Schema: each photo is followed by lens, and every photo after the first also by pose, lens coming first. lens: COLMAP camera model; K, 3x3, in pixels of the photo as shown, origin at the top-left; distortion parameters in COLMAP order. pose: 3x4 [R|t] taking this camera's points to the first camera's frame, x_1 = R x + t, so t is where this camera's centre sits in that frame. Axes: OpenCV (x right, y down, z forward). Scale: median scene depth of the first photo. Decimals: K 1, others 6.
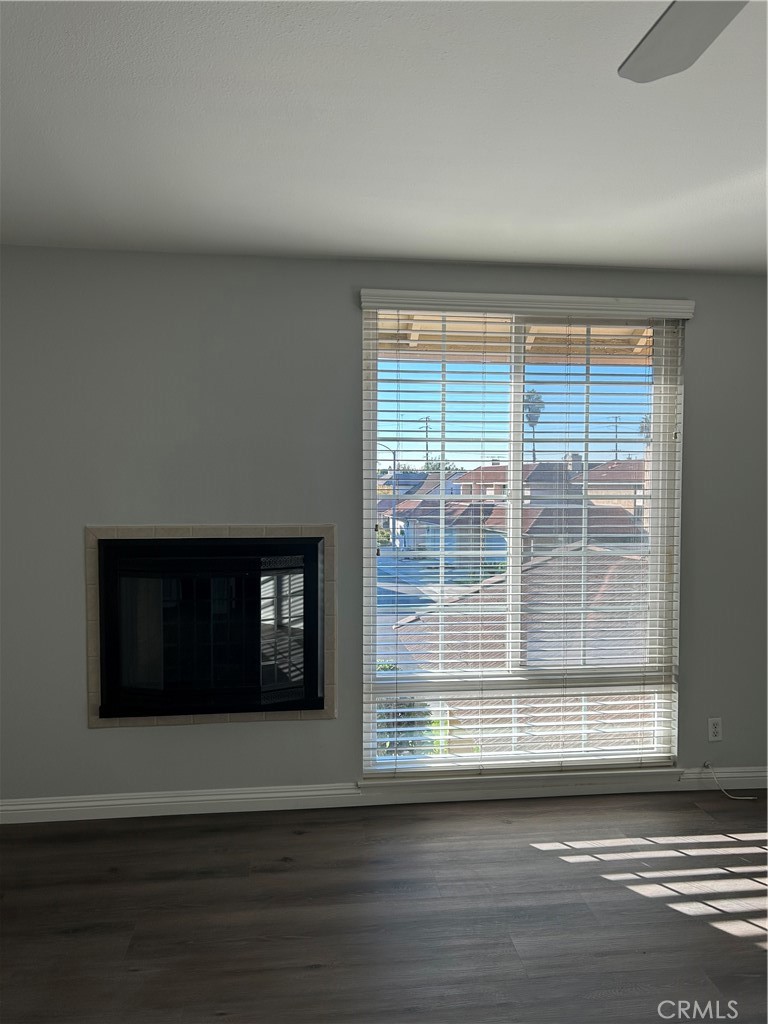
lens RADIAL K [[757.6, 0, 384.0], [0, 757.6, 512.0], [0, 0, 1]] dist [0.003401, -0.003026]
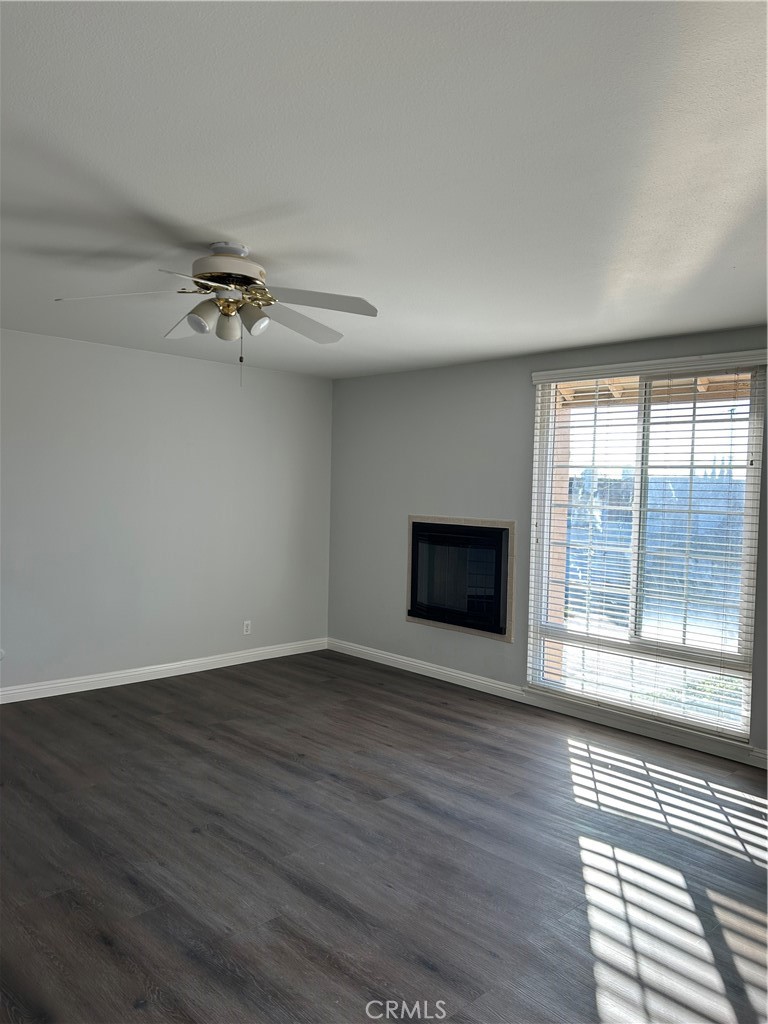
lens RADIAL K [[757.6, 0, 384.0], [0, 757.6, 512.0], [0, 0, 1]] dist [0.003401, -0.003026]
pose [[0.605102, 0.043235, -0.794973, 1.011772], [-0.056097, 0.998358, 0.011597, -0.005257], [0.794169, 0.037578, 0.606534, -0.186204]]
